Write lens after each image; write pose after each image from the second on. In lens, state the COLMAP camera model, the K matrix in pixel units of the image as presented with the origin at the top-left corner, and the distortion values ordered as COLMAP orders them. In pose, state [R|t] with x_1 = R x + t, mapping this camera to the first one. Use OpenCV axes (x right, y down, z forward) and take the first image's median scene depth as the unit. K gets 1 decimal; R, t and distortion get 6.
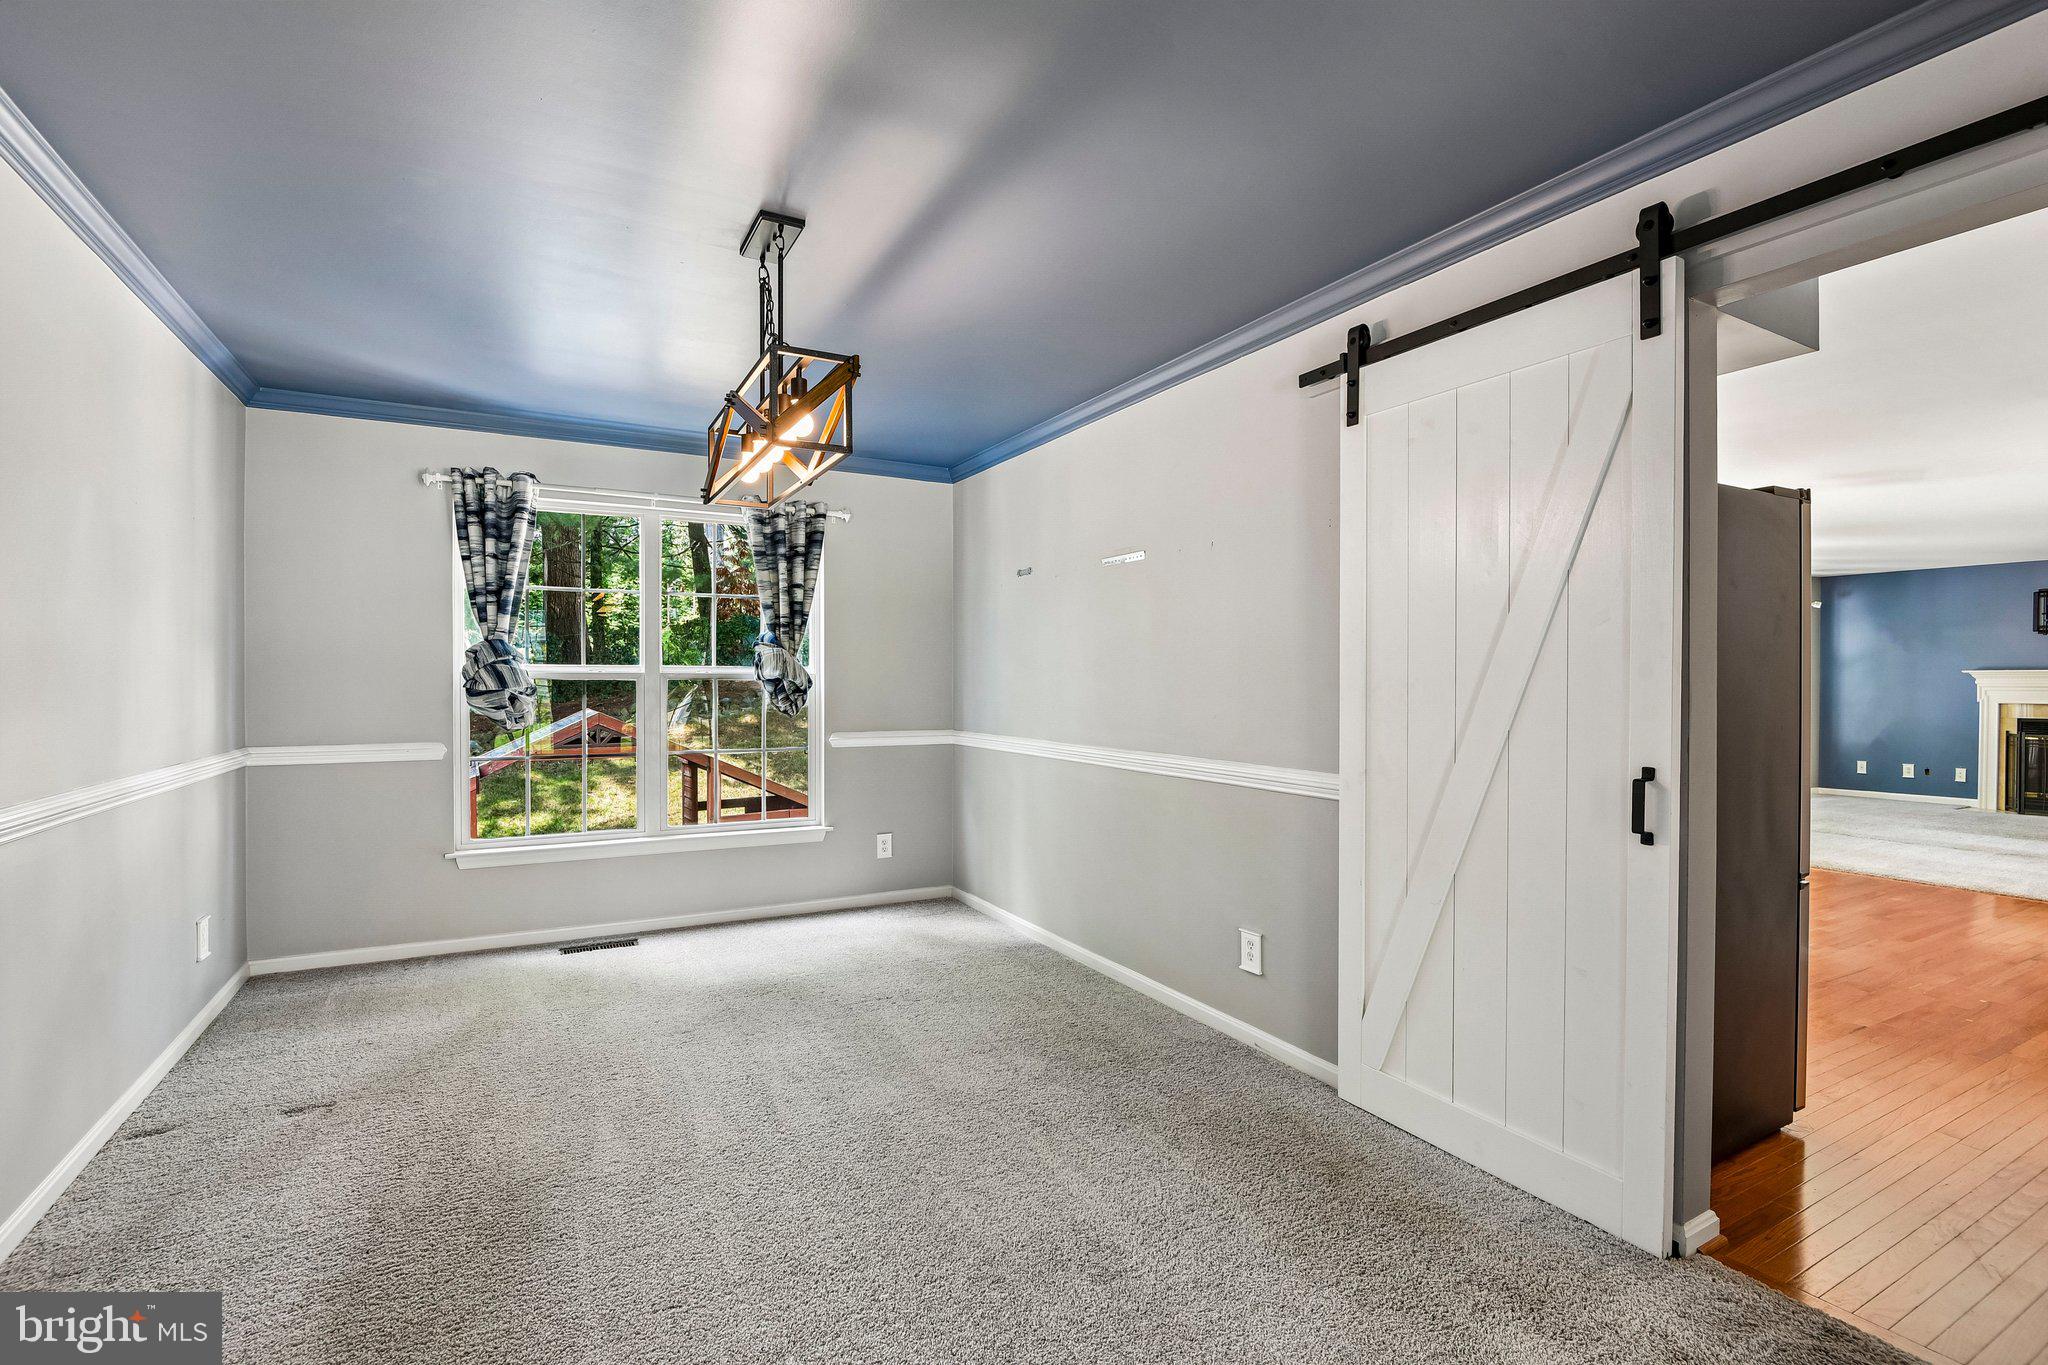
lens RADIAL K [[944.4, 0, 1016.0], [0, 944.4, 687.4], [0, 0, 1]] dist [-0.012938, -0.006506]
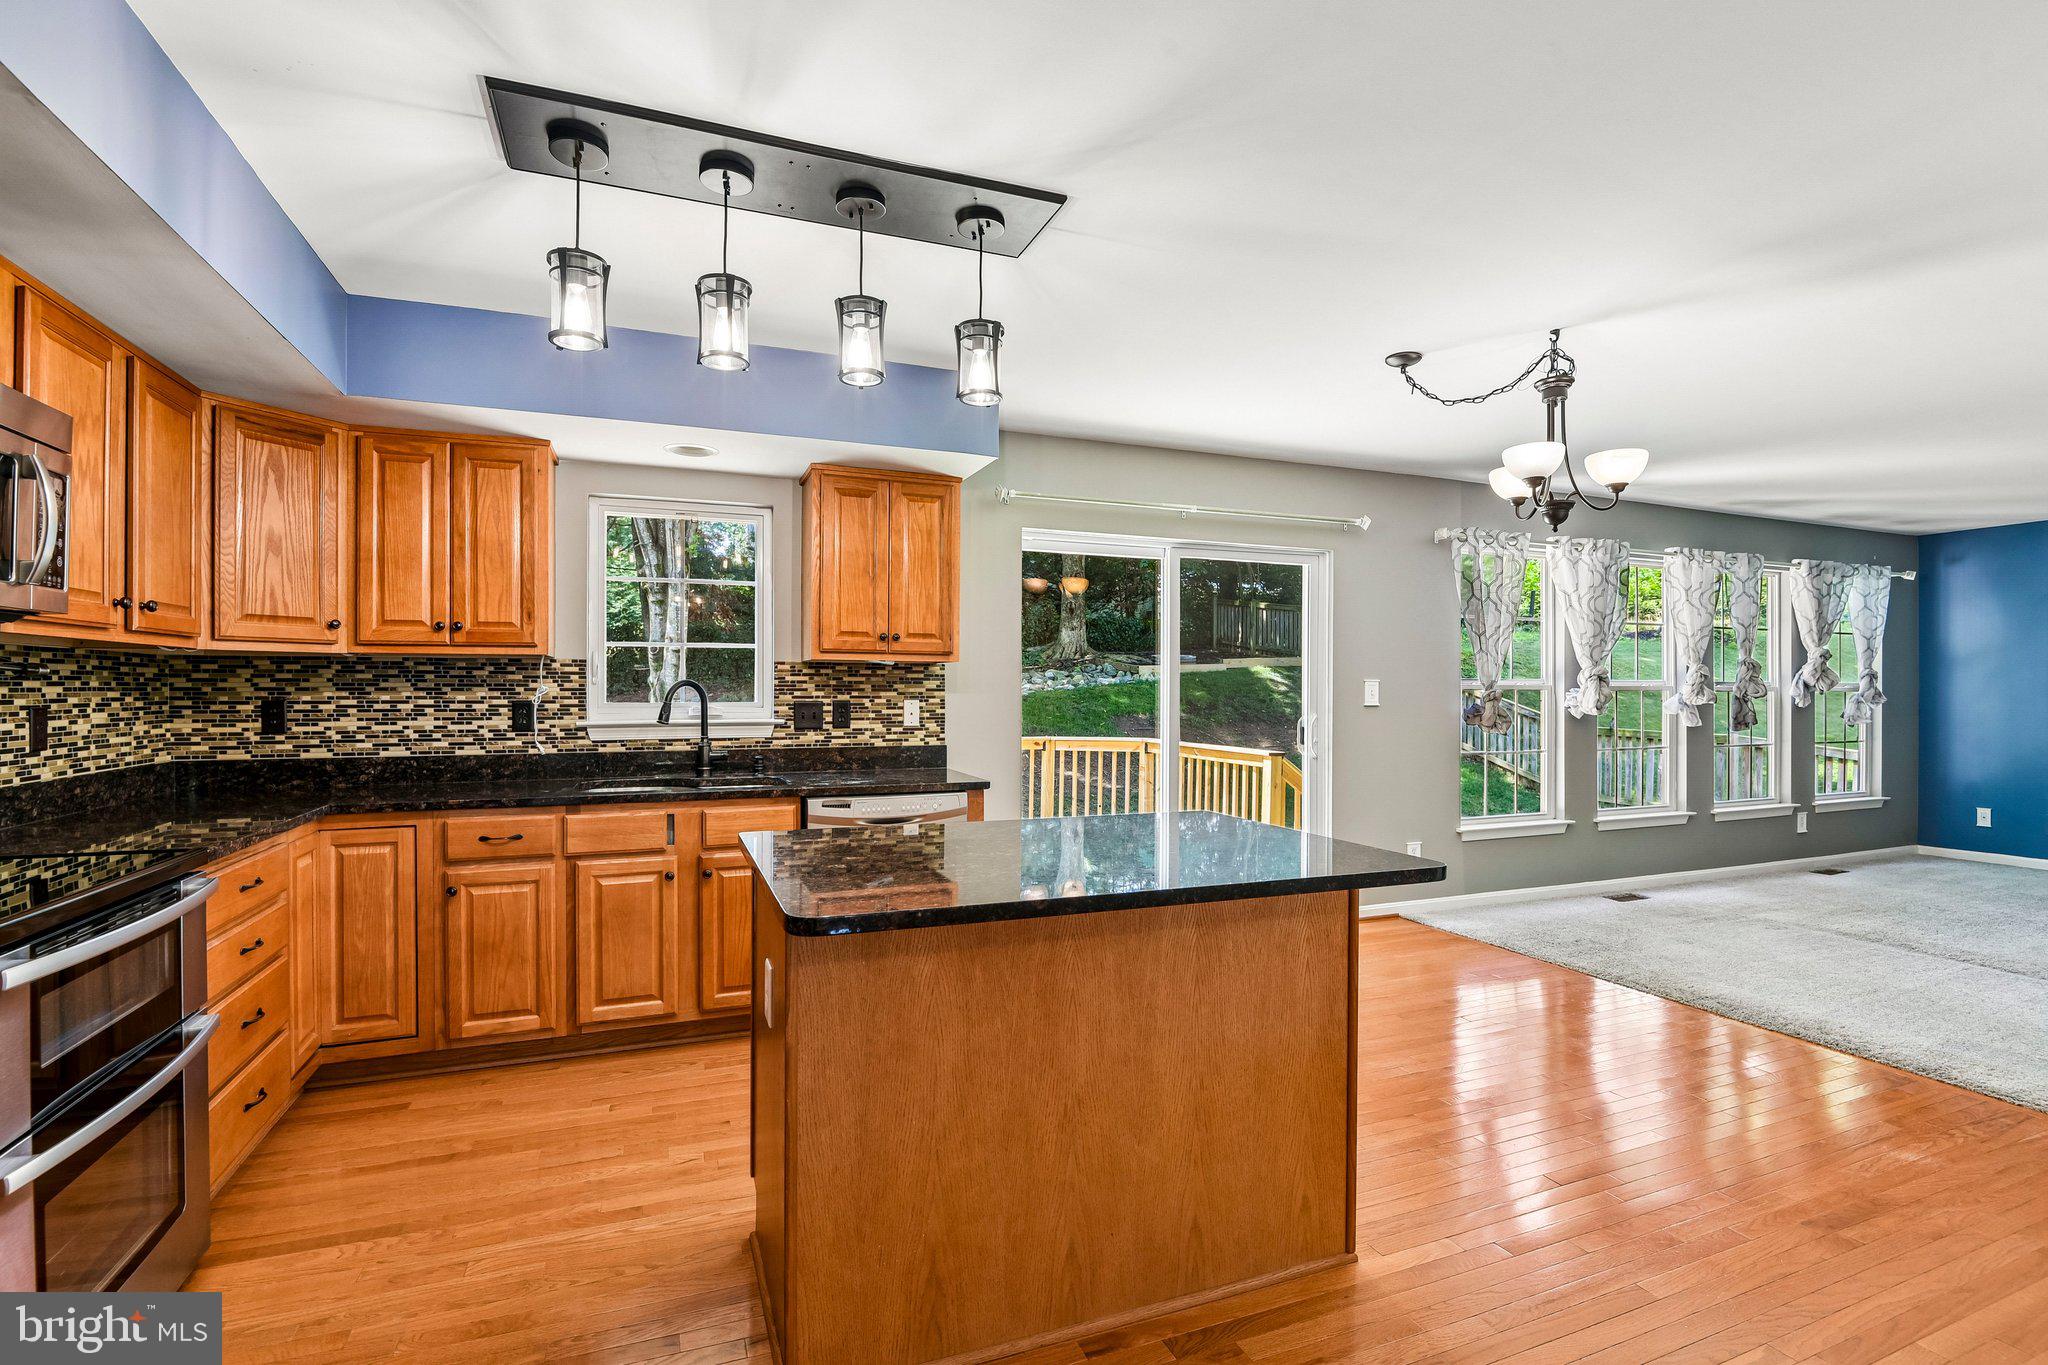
lens RADIAL K [[944.4, 0, 1017.6], [0, 944.4, 687.1], [0, 0, 1]] dist [-0.012938, -0.006506]
pose [[0.993117, -0.003504, -0.117070, 0.324638], [0.002737, 0.999974, -0.006710, -0.005245], [0.117091, 0.006344, 0.993101, 0.282545]]
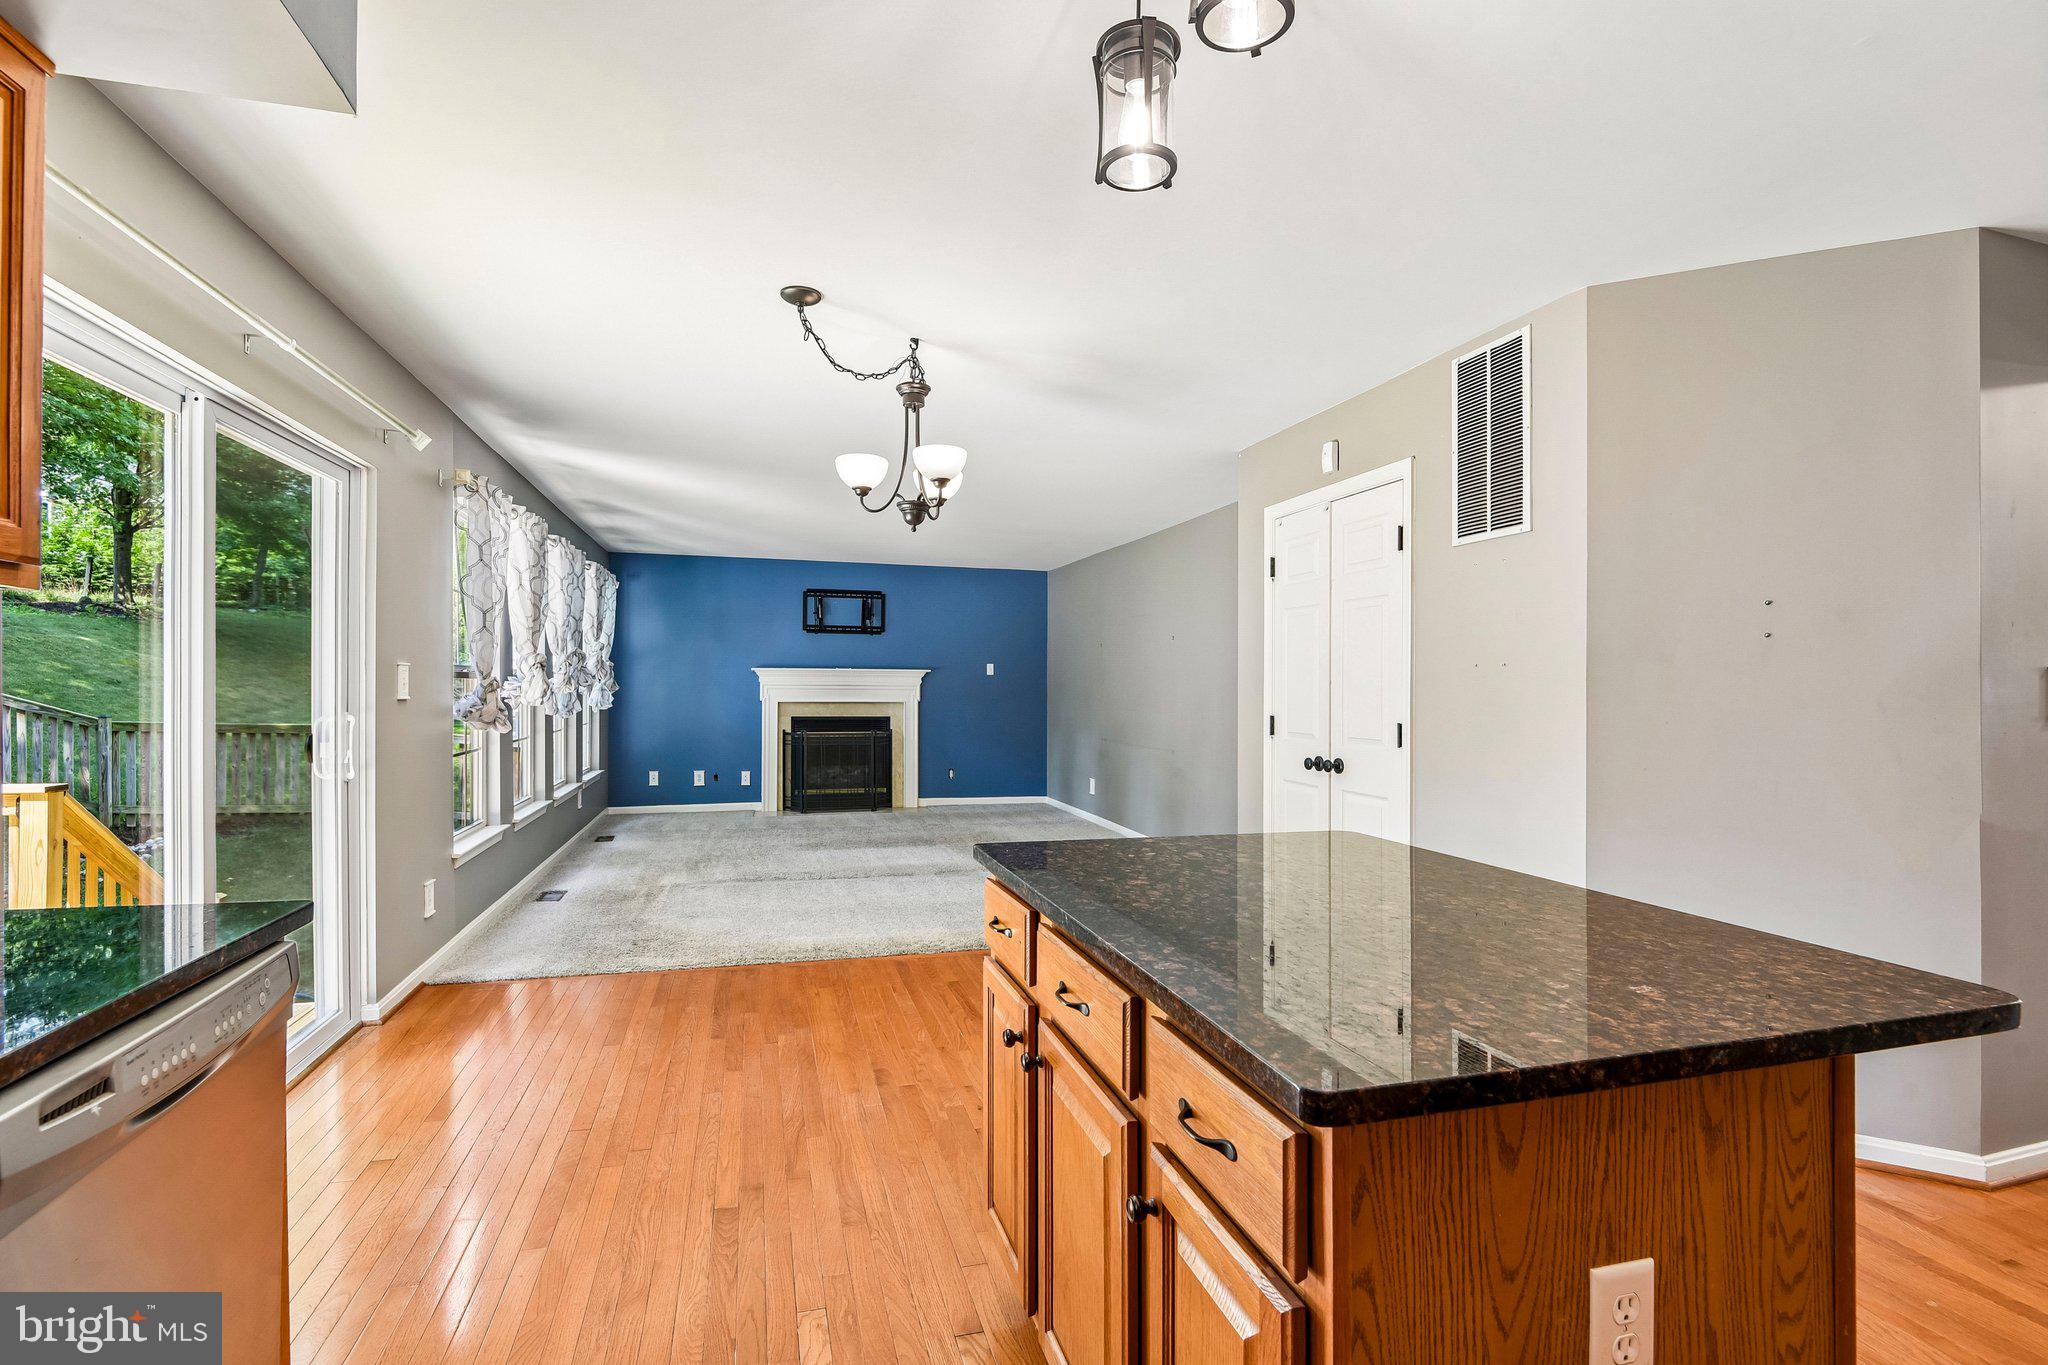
lens RADIAL K [[944.4, 0, 1036.2], [0, 944.4, 691.2], [0, 0, 1]] dist [-0.012938, -0.006506]
pose [[0.206379, -0.011443, 0.978405, 0.140919], [-0.002224, 0.999924, 0.012164, -0.006881], [-0.978470, -0.004687, 0.206338, 0.515612]]
